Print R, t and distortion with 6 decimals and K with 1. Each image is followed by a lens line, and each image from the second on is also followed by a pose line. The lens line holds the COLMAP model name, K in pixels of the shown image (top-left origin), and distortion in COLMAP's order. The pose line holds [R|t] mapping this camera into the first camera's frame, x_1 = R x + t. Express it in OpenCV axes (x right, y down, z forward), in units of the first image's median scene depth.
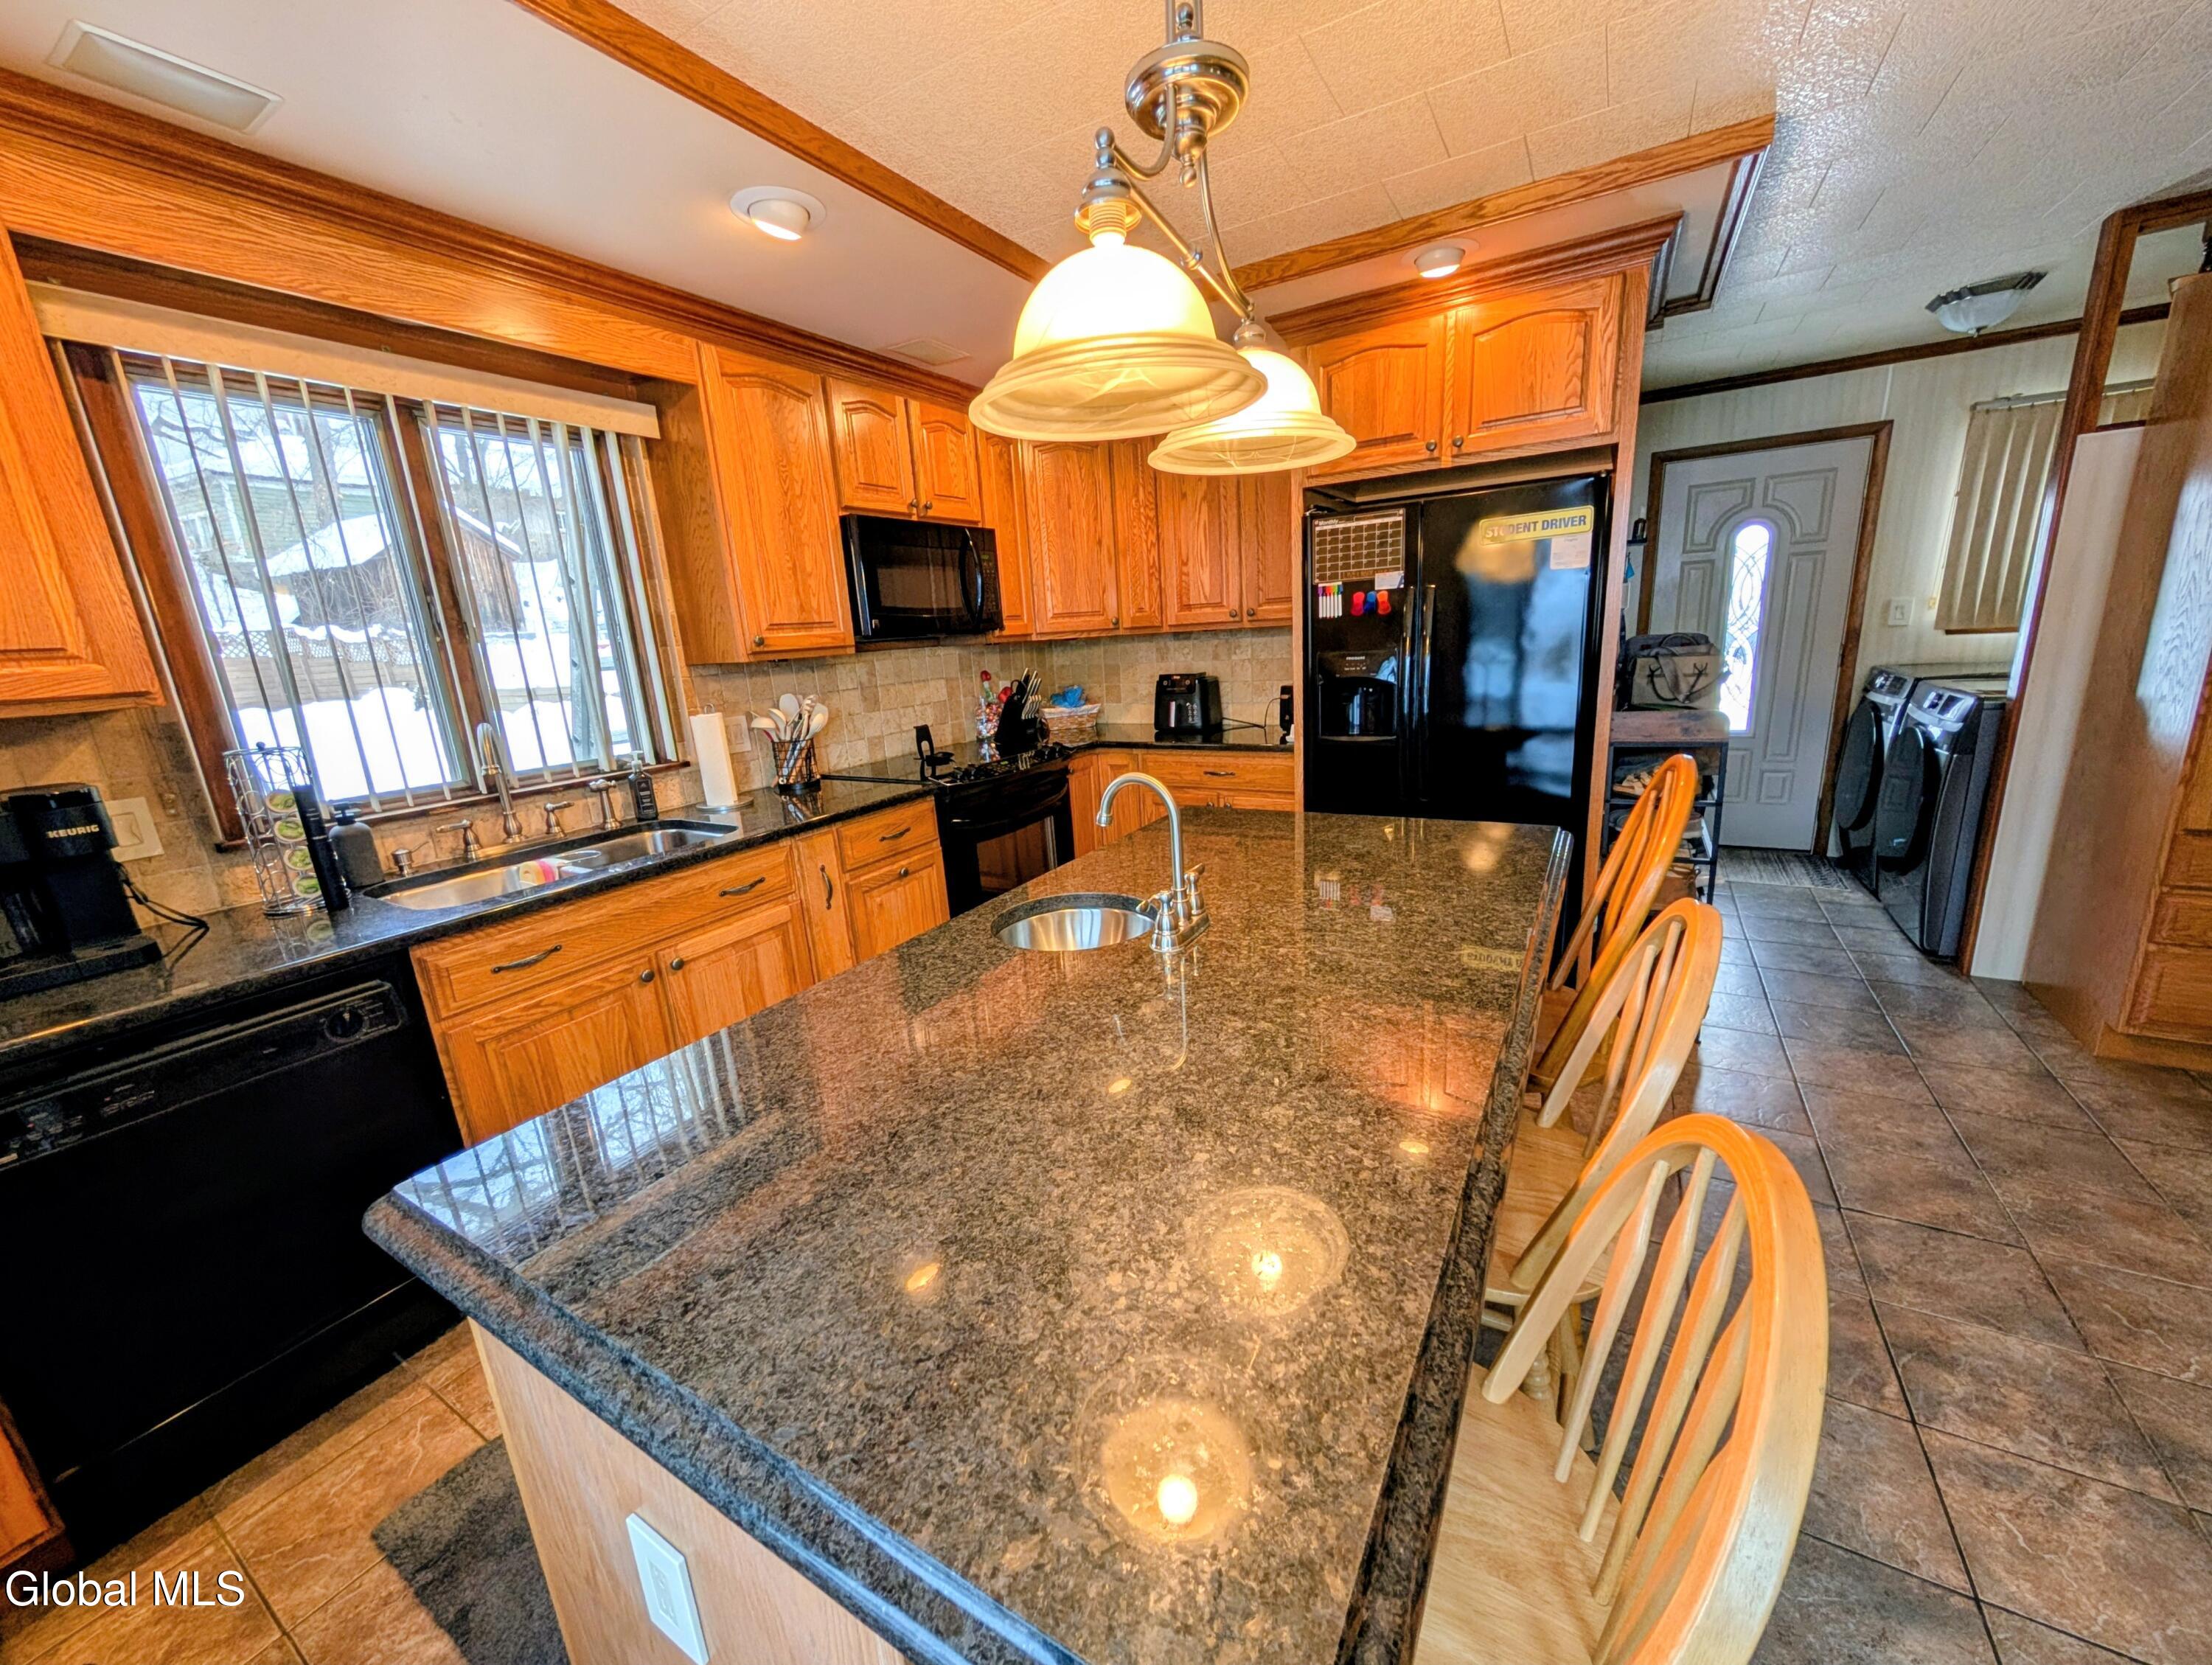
lens RADIAL K [[835.3, 0, 1110.9], [0, 835.3, 835.4], [0, 0, 1]] dist [-0.000521, 0.000435]
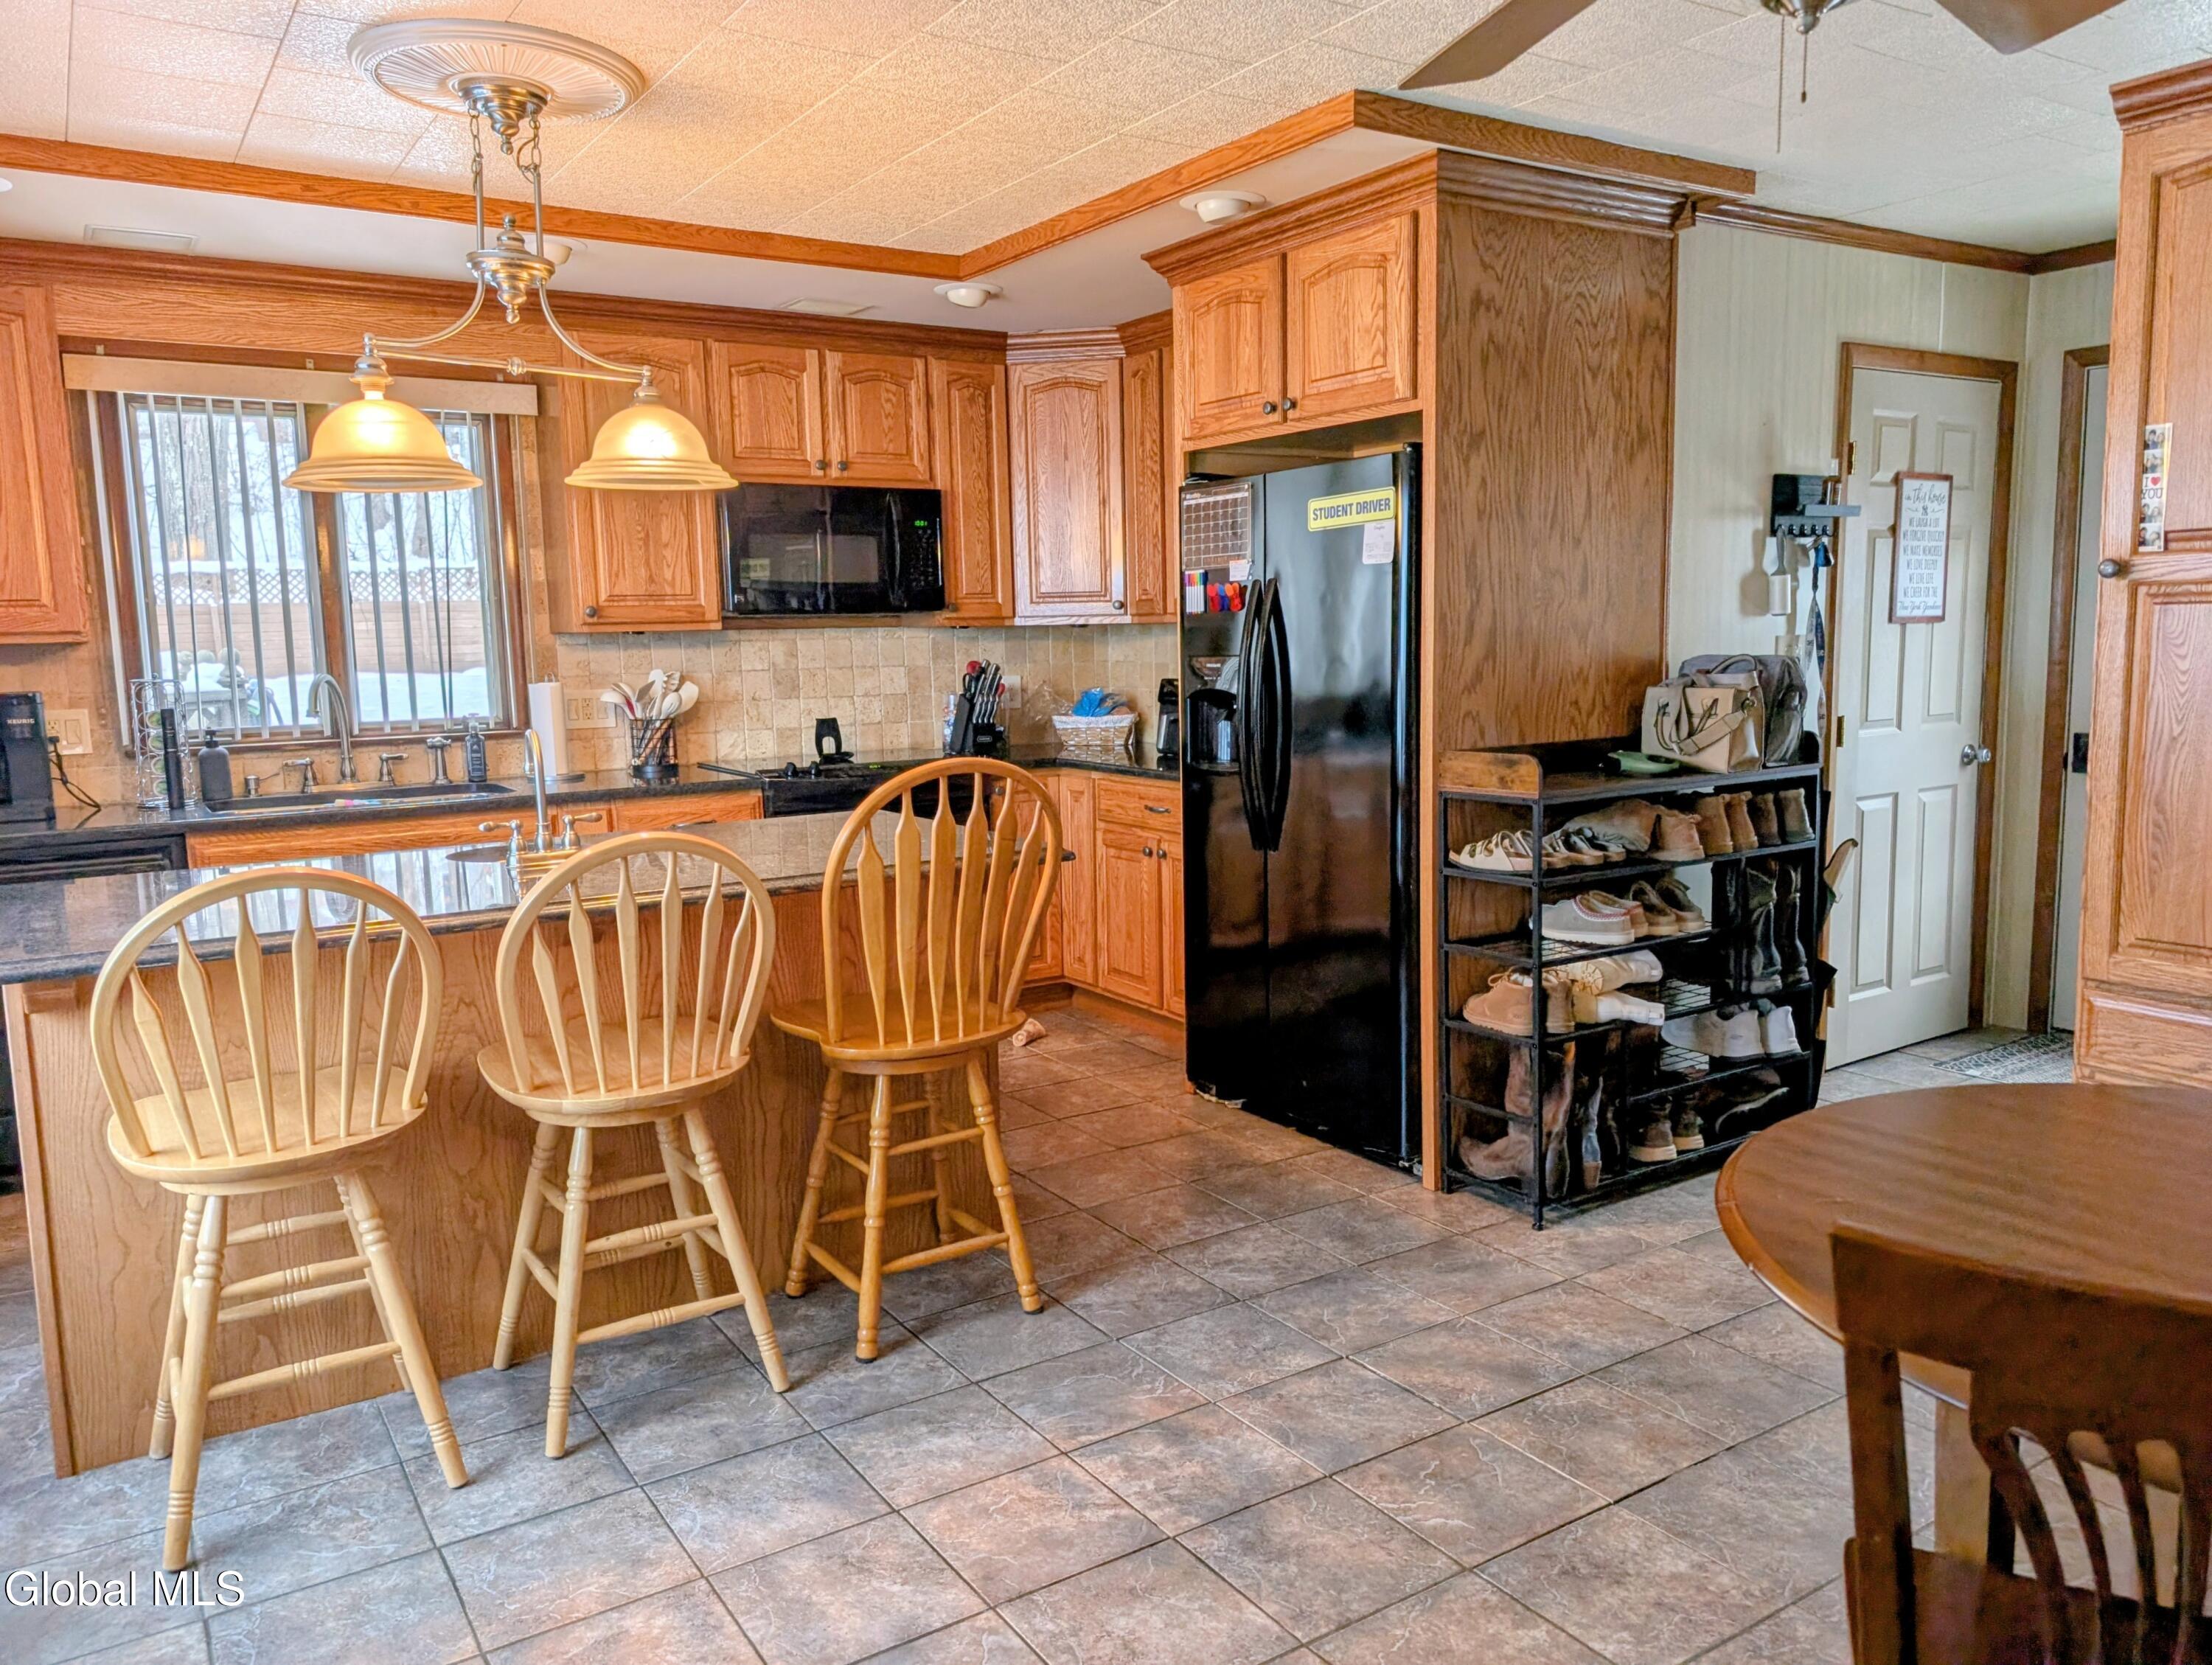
lens RADIAL K [[1580.3, 0, 1098.2], [0, 1580.3, 815.2], [0, 0, 1]] dist [0.026761, -0.021253]
pose [[0.898767, 0.094530, -0.428114, 0.998858], [-0.139017, 0.987537, -0.073793, 0.061105], [0.415802, 0.125838, 0.900707, -0.424502]]
